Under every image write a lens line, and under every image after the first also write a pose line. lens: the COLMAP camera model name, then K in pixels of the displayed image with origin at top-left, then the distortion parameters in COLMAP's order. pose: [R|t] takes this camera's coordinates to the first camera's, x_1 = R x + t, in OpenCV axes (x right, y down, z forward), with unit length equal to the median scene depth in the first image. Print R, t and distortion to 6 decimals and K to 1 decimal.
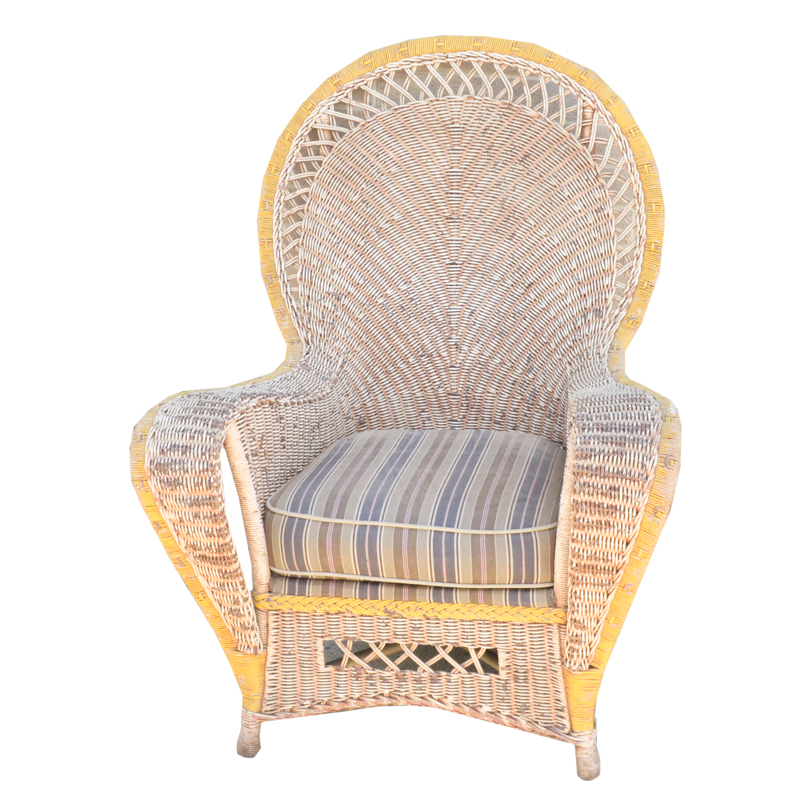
lens RADIAL K [[1305.0, 0, 400.0], [0, 1305.0, 400.0], [0, 0, 1]] dist [-0.044432, -0.119361]
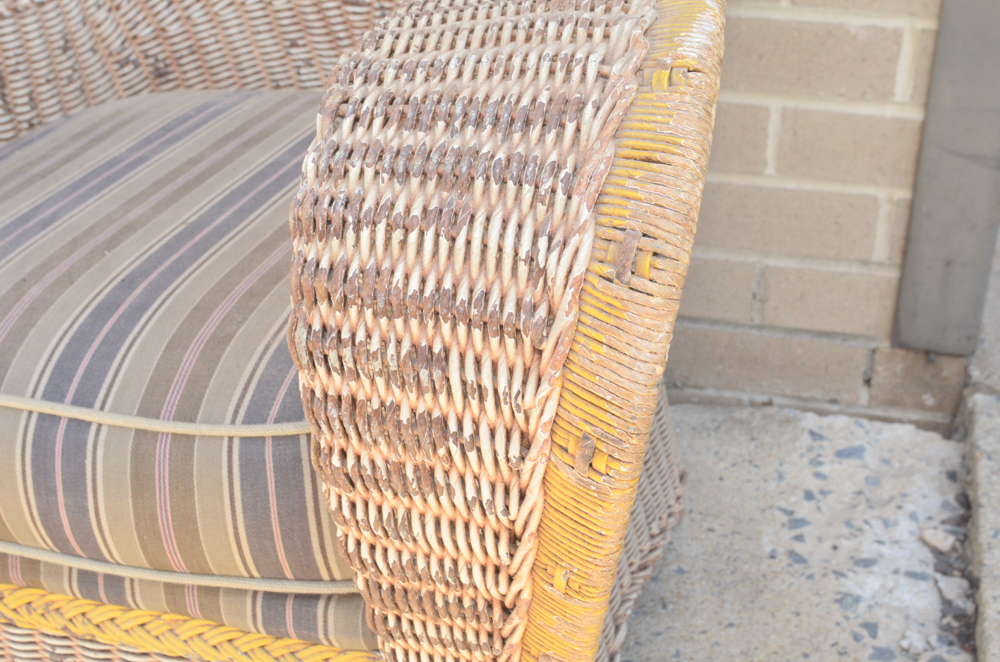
lens RADIAL K [[1444.3, 0, 500.9], [0, 1444.3, 342.7], [0, 0, 1]] dist [0.002218, 0.085170]
pose [[0.984317, 0.026802, -0.174361, 0.206374], [0.011214, 0.976885, 0.213471, 0.004582], [0.176052, -0.212078, 0.961264, 0.662574]]
